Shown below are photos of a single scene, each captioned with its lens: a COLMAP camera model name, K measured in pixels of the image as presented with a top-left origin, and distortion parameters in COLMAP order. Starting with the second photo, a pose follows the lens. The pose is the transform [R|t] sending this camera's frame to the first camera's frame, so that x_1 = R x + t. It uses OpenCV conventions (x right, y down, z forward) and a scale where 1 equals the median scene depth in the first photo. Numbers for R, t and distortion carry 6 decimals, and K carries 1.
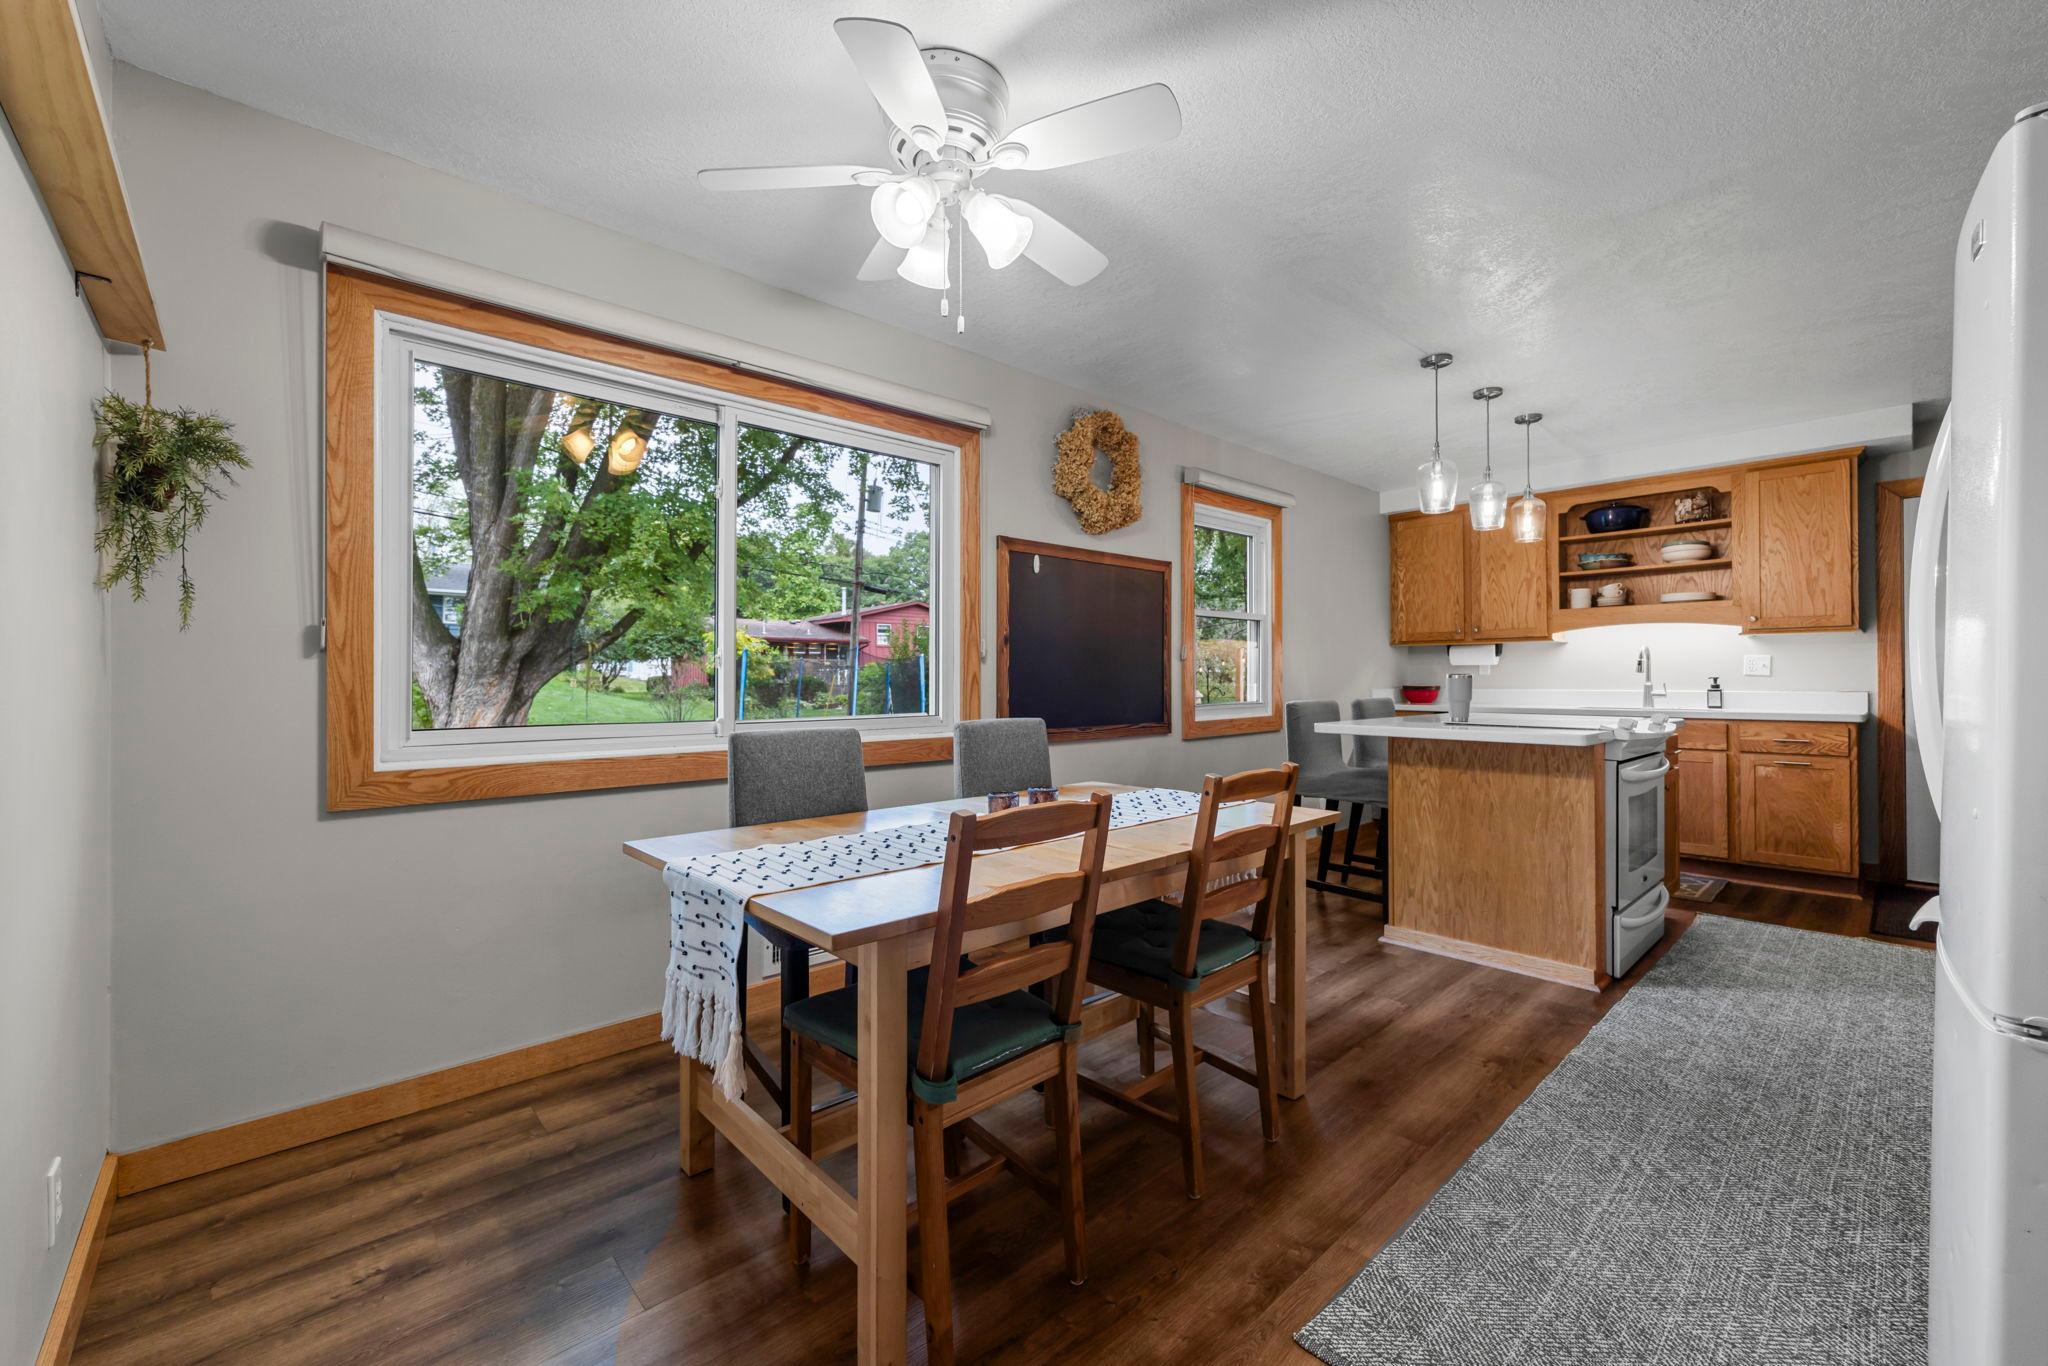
lens RADIAL K [[826.0, 0, 1020.4], [0, 826.0, 673.4], [0, 0, 1]] dist [0.000629, 0.000700]
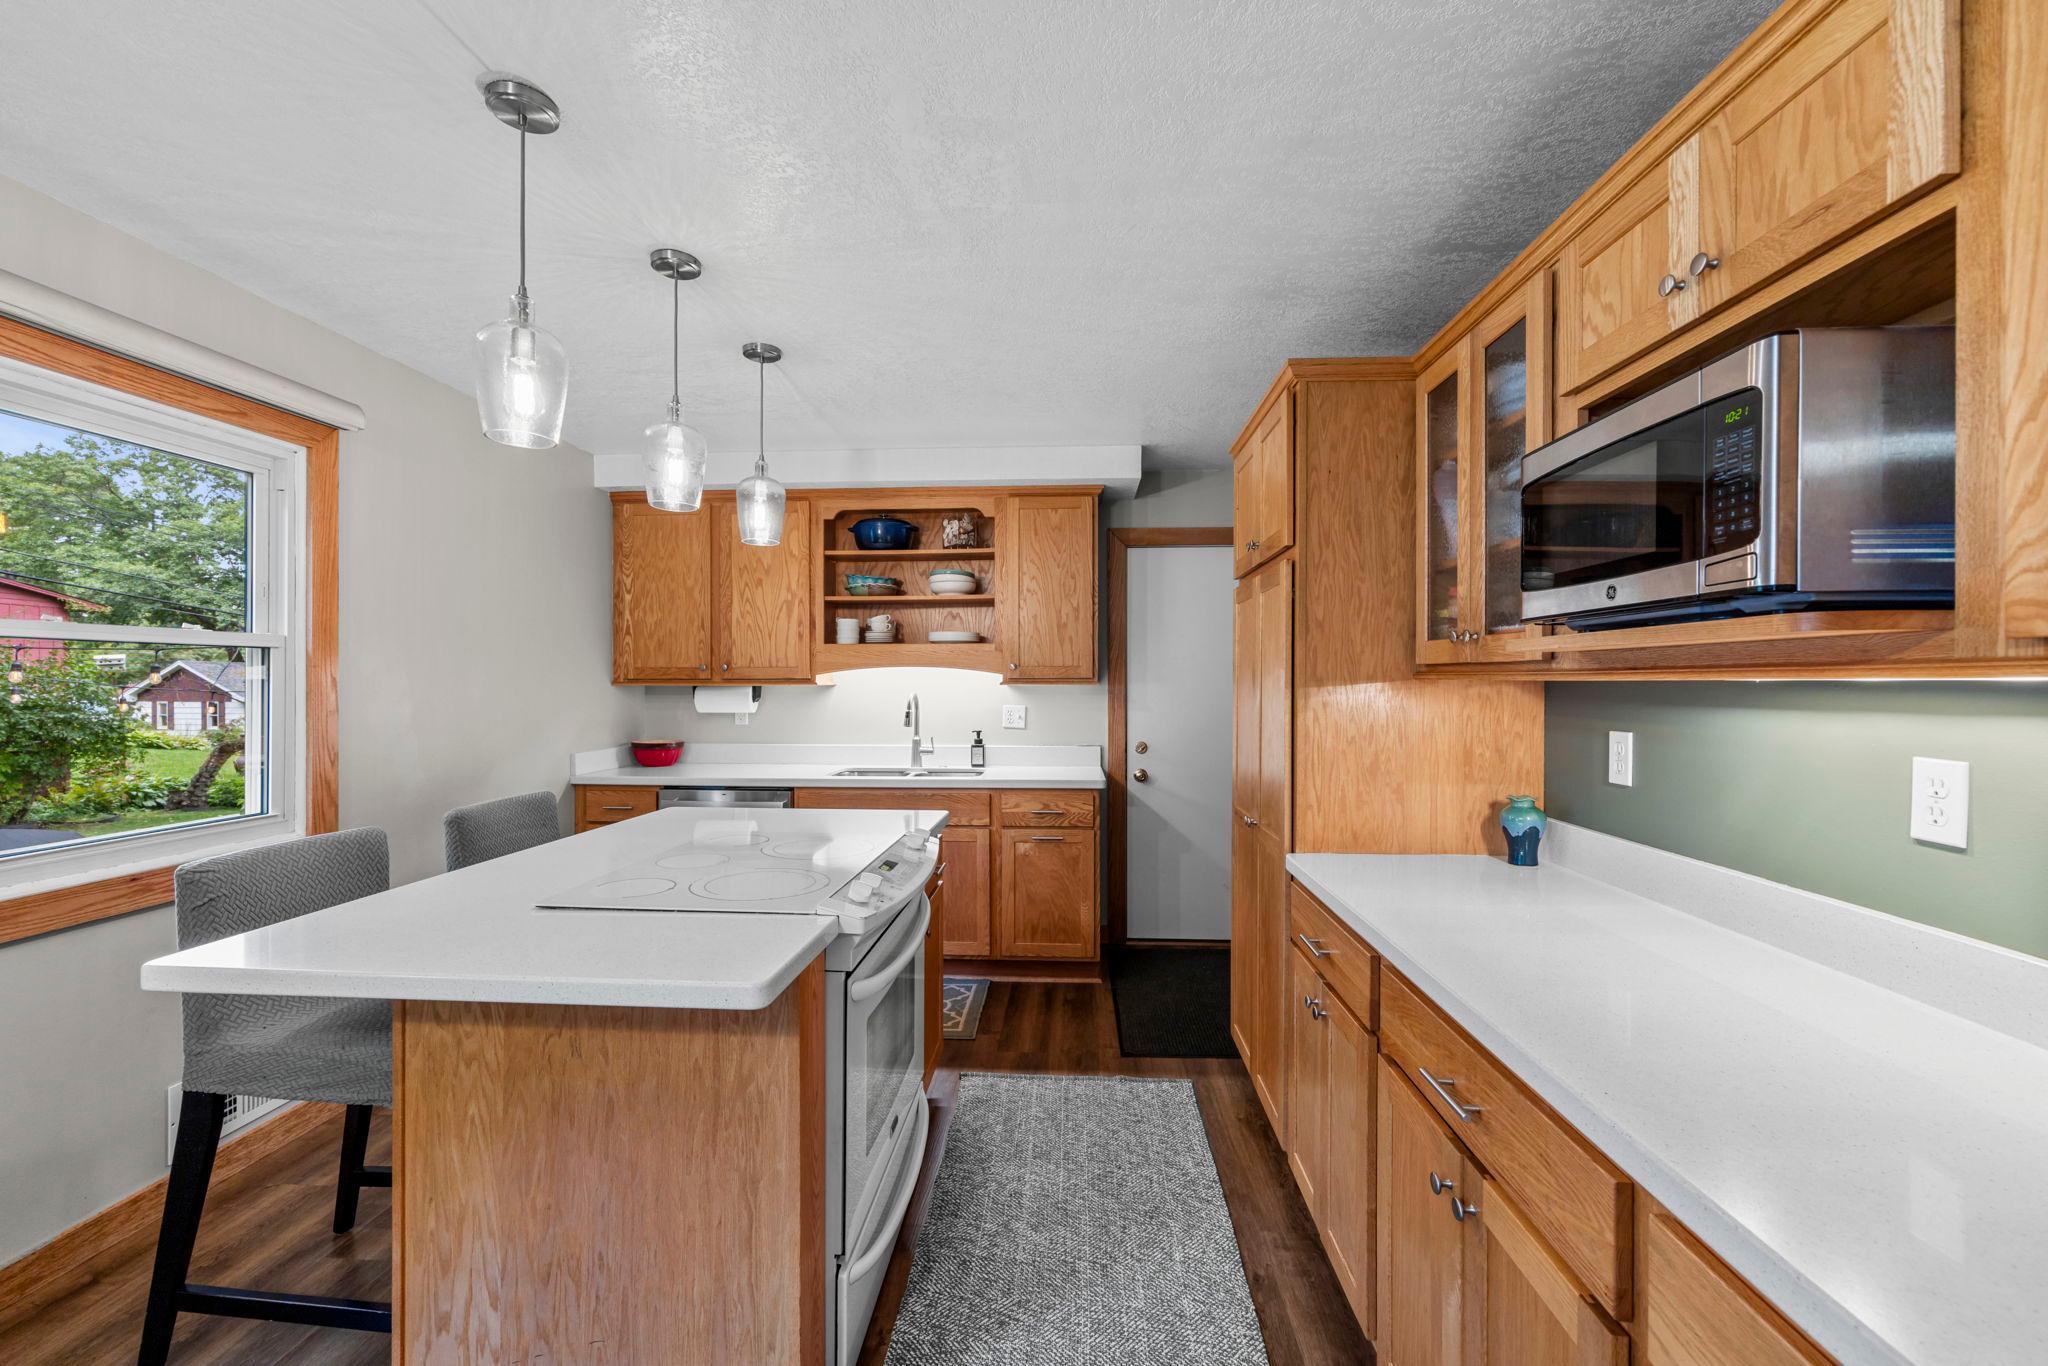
lens RADIAL K [[826.0, 0, 1020.4], [0, 826.0, 673.4], [0, 0, 1]] dist [0.000629, 0.000700]
pose [[0.725172, 0.011514, 0.688472, 0.293563], [-0.006169, 0.999929, -0.010225, -0.049732], [-0.688540, 0.003168, 0.725191, 0.363708]]
